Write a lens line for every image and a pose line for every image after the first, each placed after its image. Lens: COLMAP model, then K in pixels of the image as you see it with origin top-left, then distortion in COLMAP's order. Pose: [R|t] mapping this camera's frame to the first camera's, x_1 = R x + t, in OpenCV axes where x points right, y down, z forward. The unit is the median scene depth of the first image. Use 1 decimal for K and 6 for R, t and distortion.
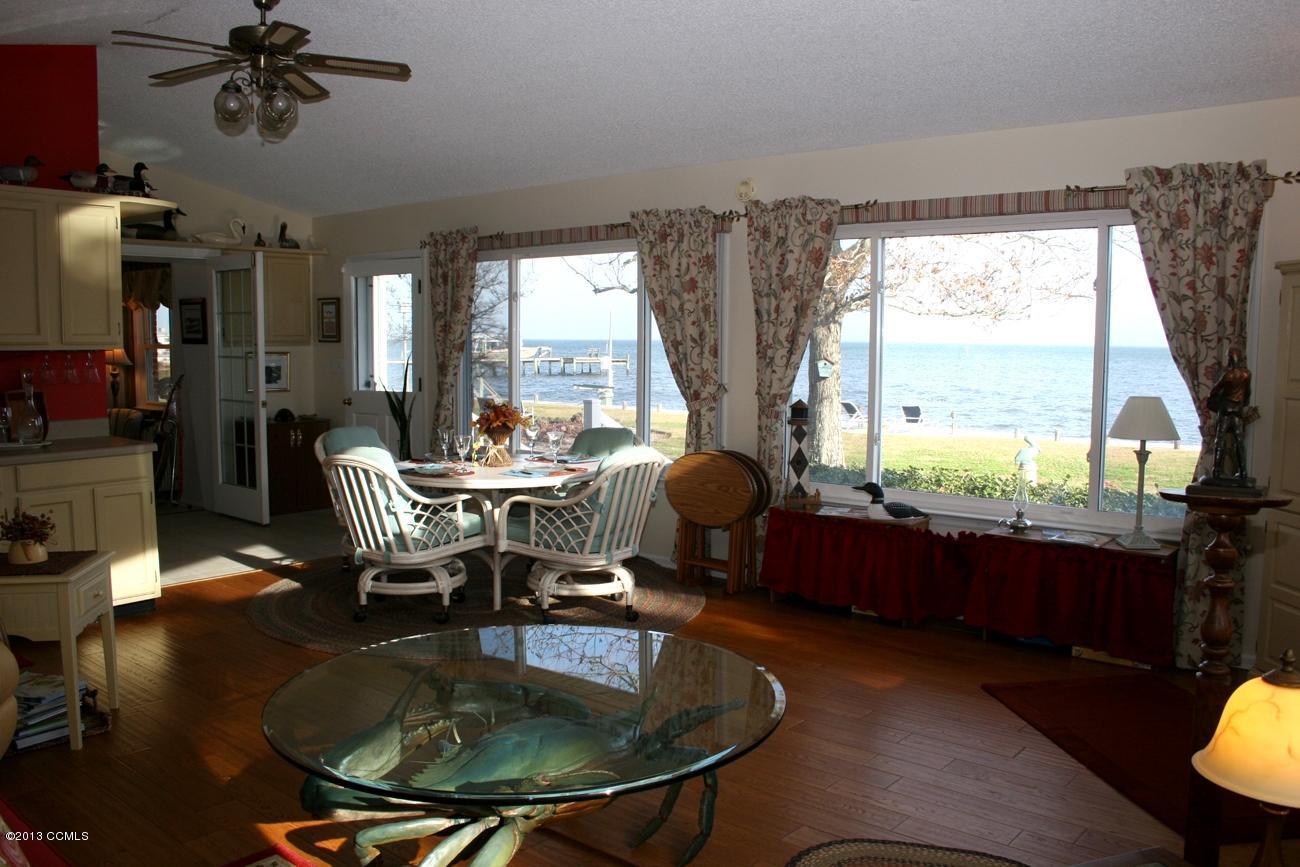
lens RADIAL K [[1005.2, 0, 650.0], [0, 1005.2, 433.5], [0, 0, 1]] dist [-0.183111, 0.118256]
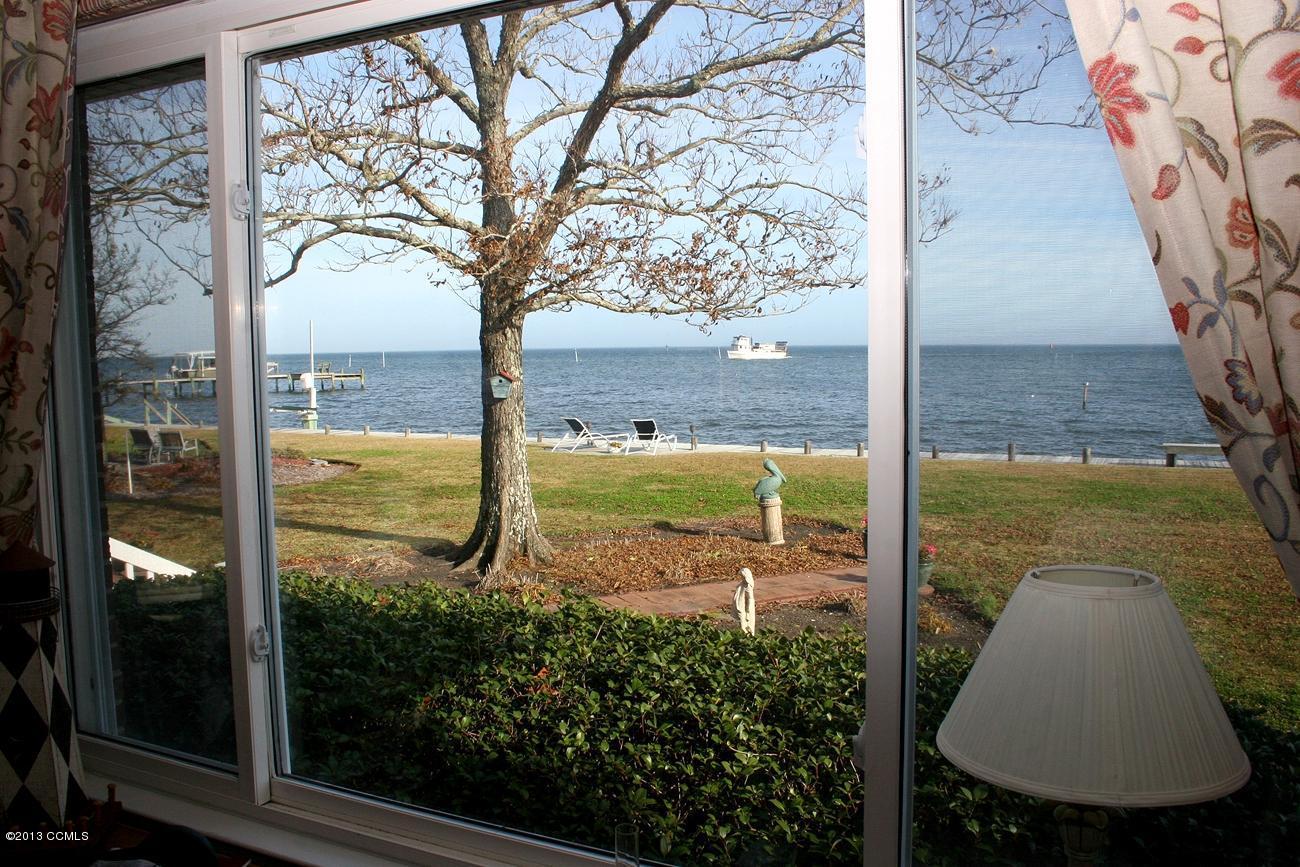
lens RADIAL K [[1005.2, 0, 650.0], [0, 1005.2, 433.5], [0, 0, 1]] dist [-0.183111, 0.118256]
pose [[0.971691, -0.038350, 0.233120, 0.106809], [0.040216, 0.999186, -0.003258, -0.022996], [-0.232805, 0.012541, 0.972442, 0.237313]]
